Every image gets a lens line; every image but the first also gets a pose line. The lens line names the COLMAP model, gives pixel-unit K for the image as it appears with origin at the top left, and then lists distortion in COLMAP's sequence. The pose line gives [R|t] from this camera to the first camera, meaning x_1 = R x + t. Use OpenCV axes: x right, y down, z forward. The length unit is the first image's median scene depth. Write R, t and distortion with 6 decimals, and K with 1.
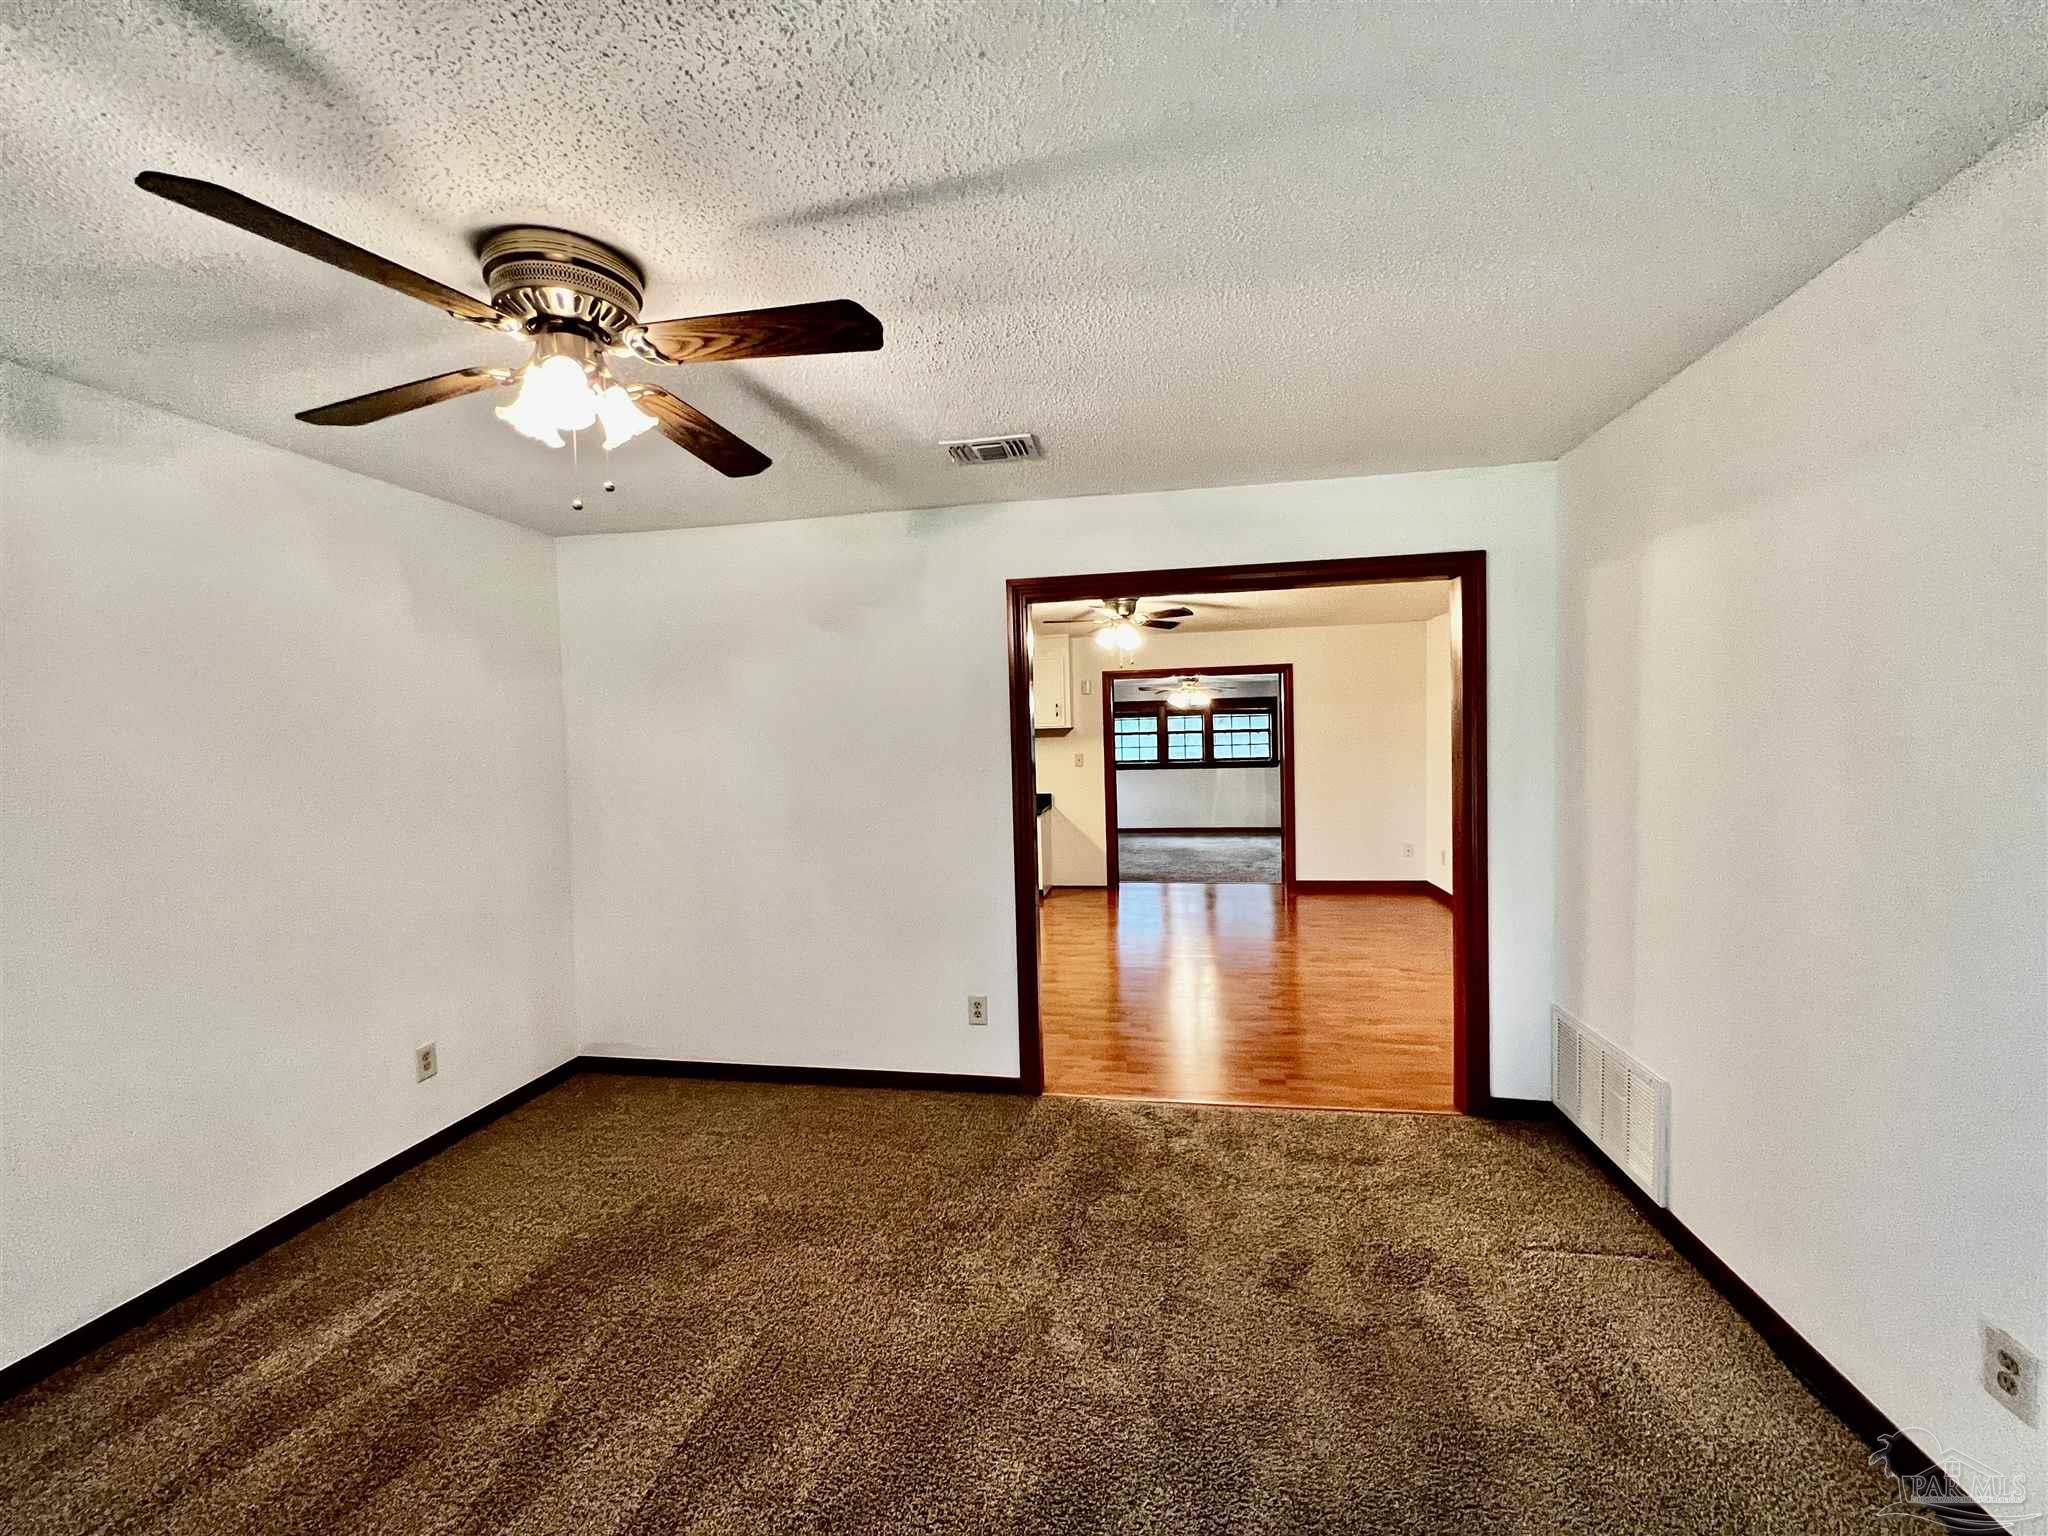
lens RADIAL K [[820.4, 0, 1020.1], [0, 820.4, 766.0], [0, 0, 1]] dist [-0.000567, 0.000460]
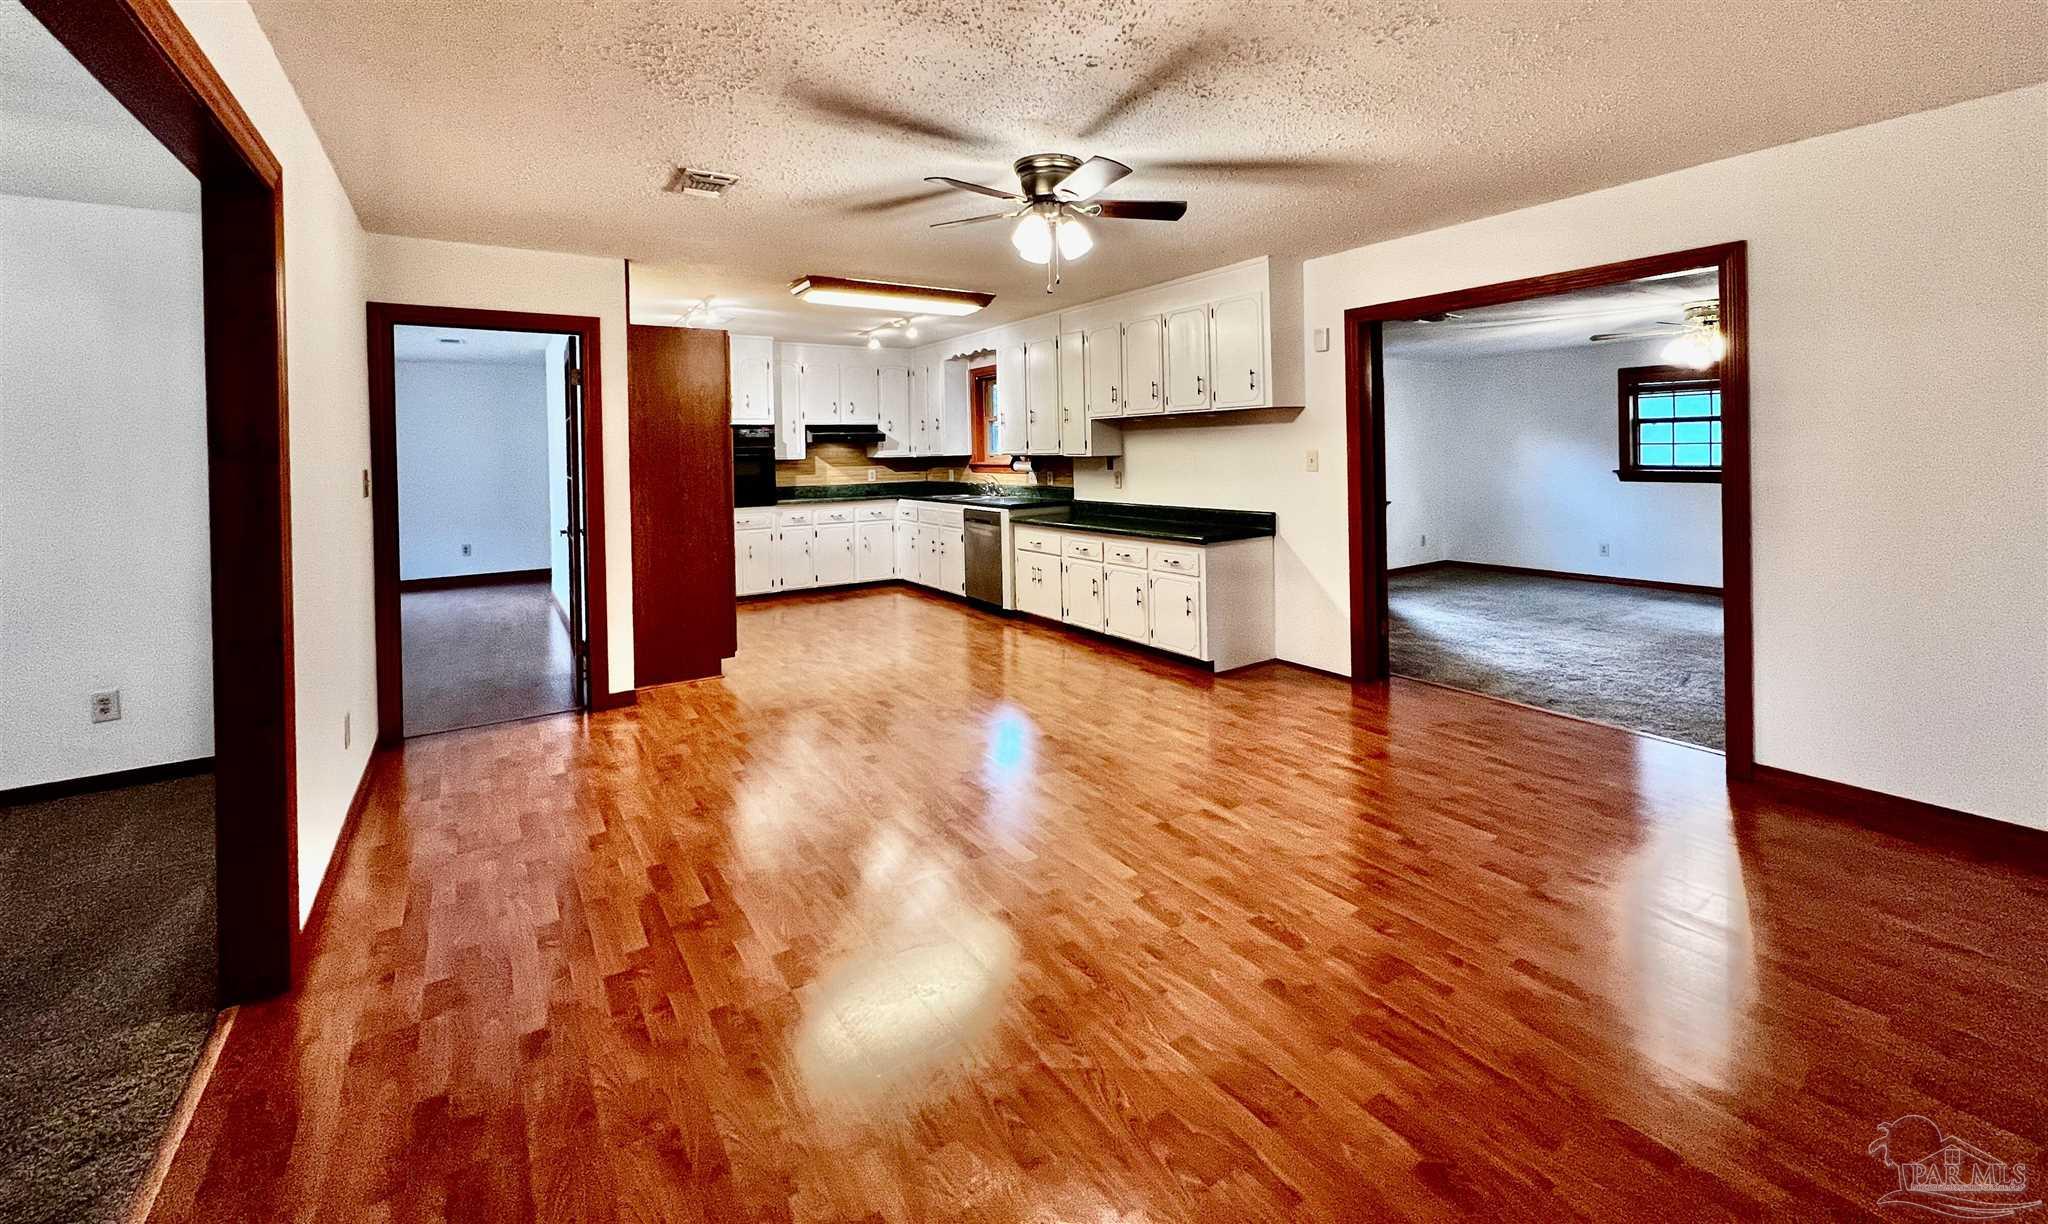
lens RADIAL K [[820.6, 0, 1028.5], [0, 820.6, 455.4], [0, 0, 1]] dist [0.002436, 0.000074]
pose [[0.690420, 0.017067, -0.723207, 0.237974], [-0.024952, 0.999689, -0.000229, -0.004285], [0.722978, 0.018203, 0.690631, 0.278190]]
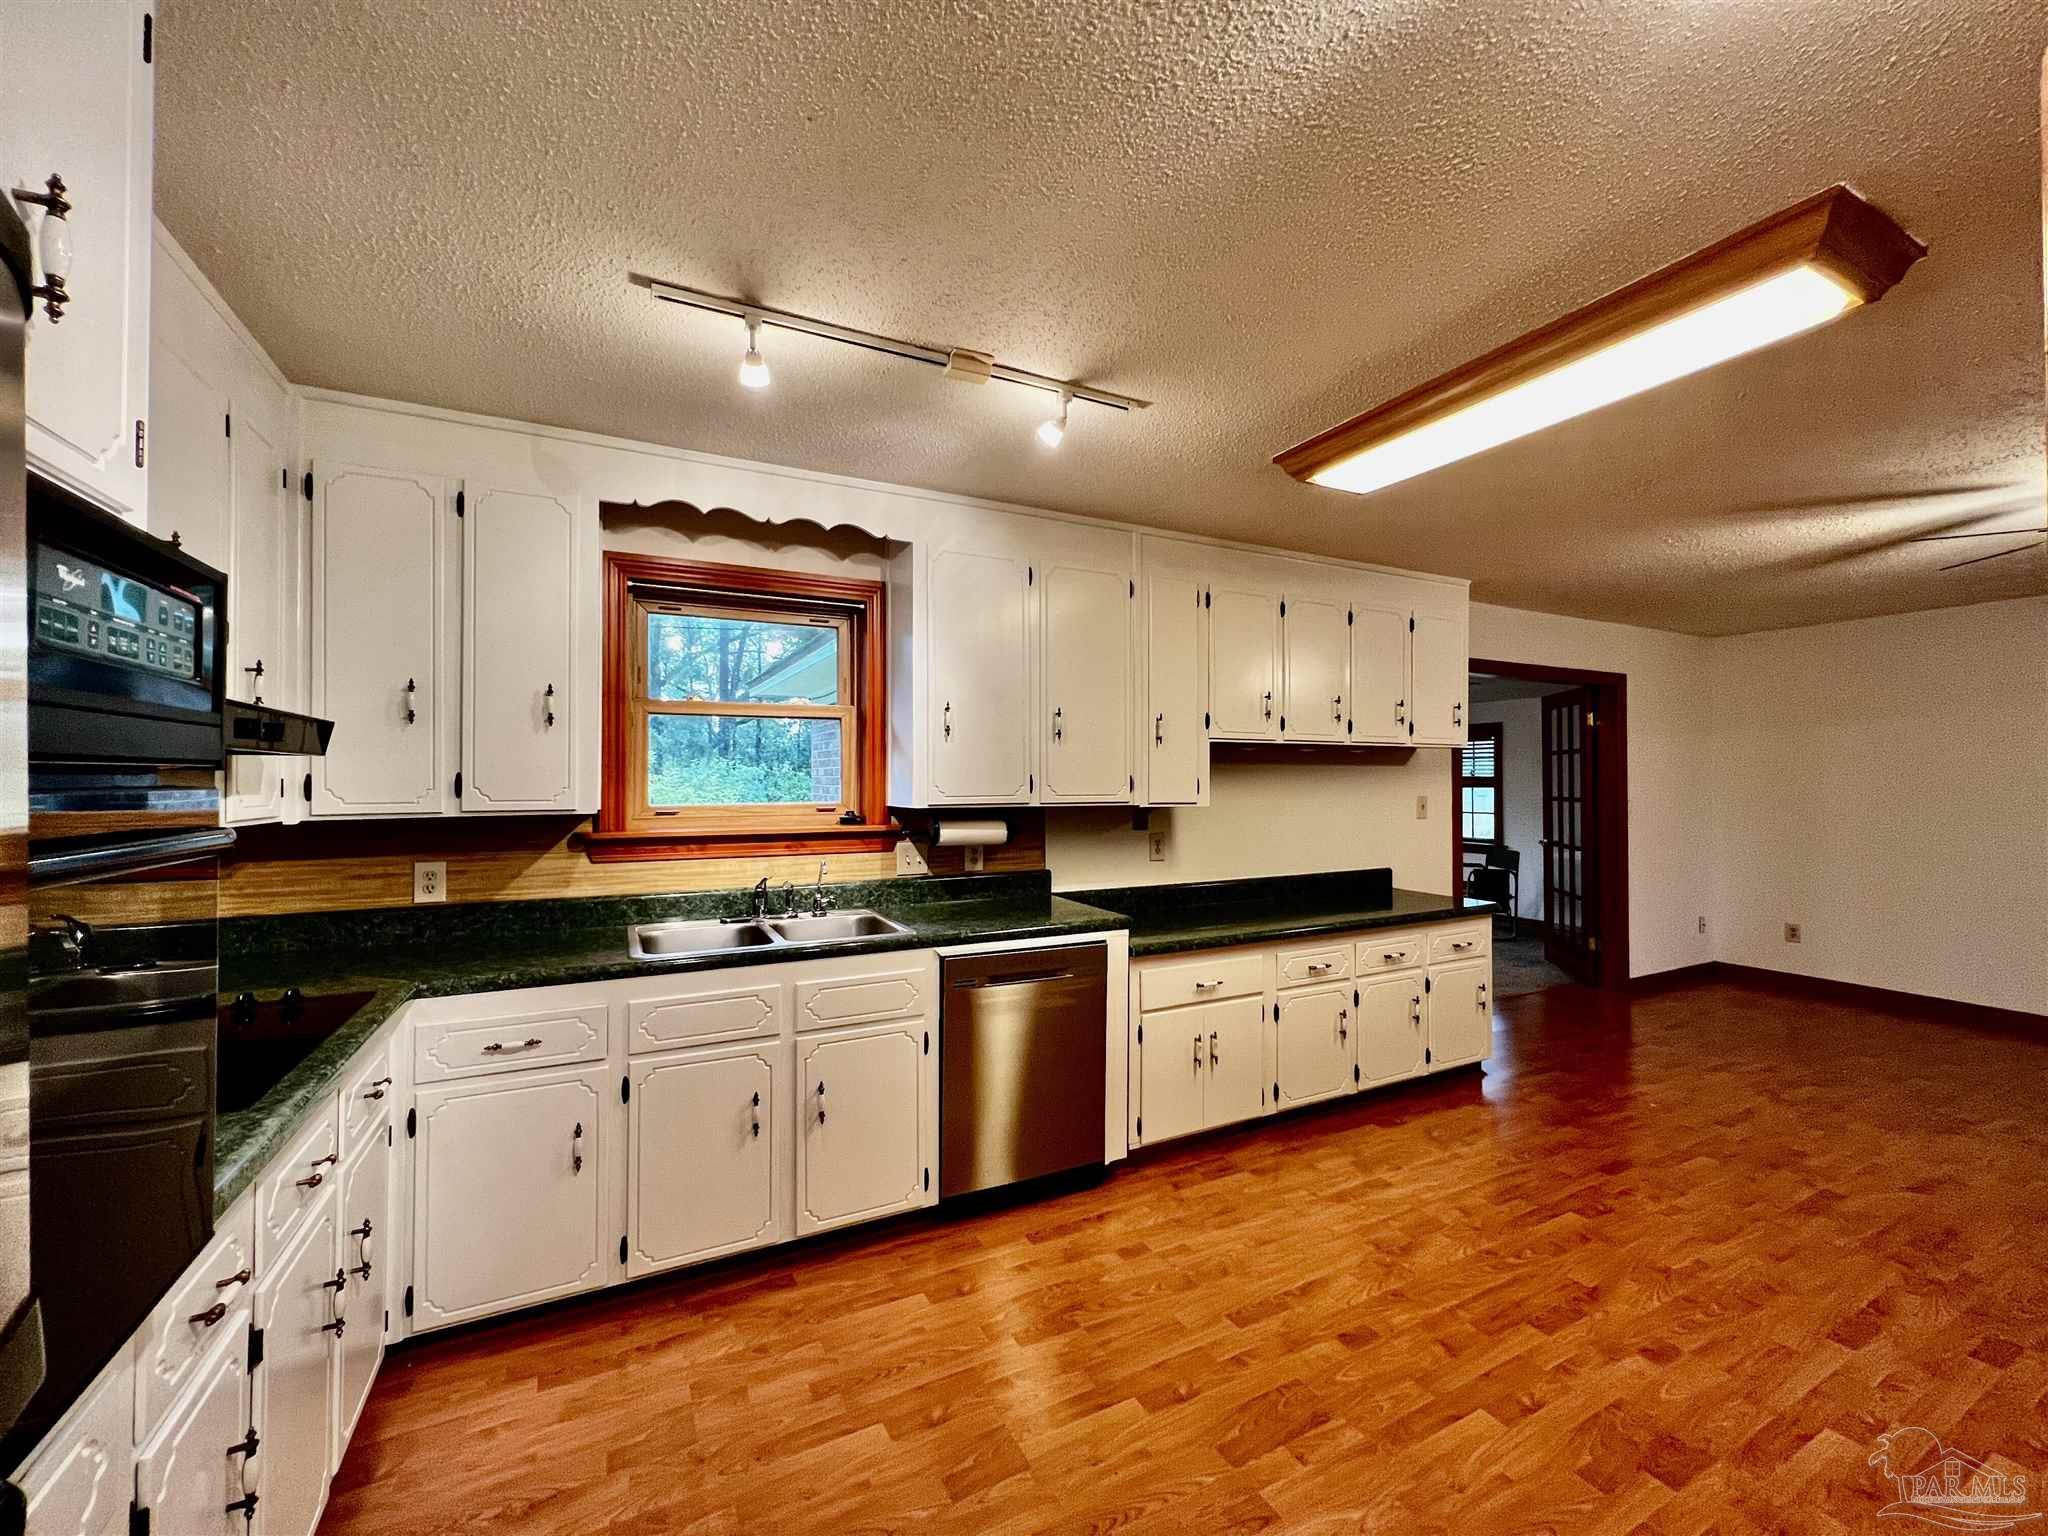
lens RADIAL K [[820.4, 0, 1026.0], [0, 820.4, 769.2], [0, 0, 1]] dist [-0.000567, 0.000460]
pose [[0.793702, 0.033225, 0.607398, -0.279178], [0.002347, 0.998333, -0.057677, -0.001629], [-0.608302, 0.047204, 0.792301, 0.449764]]
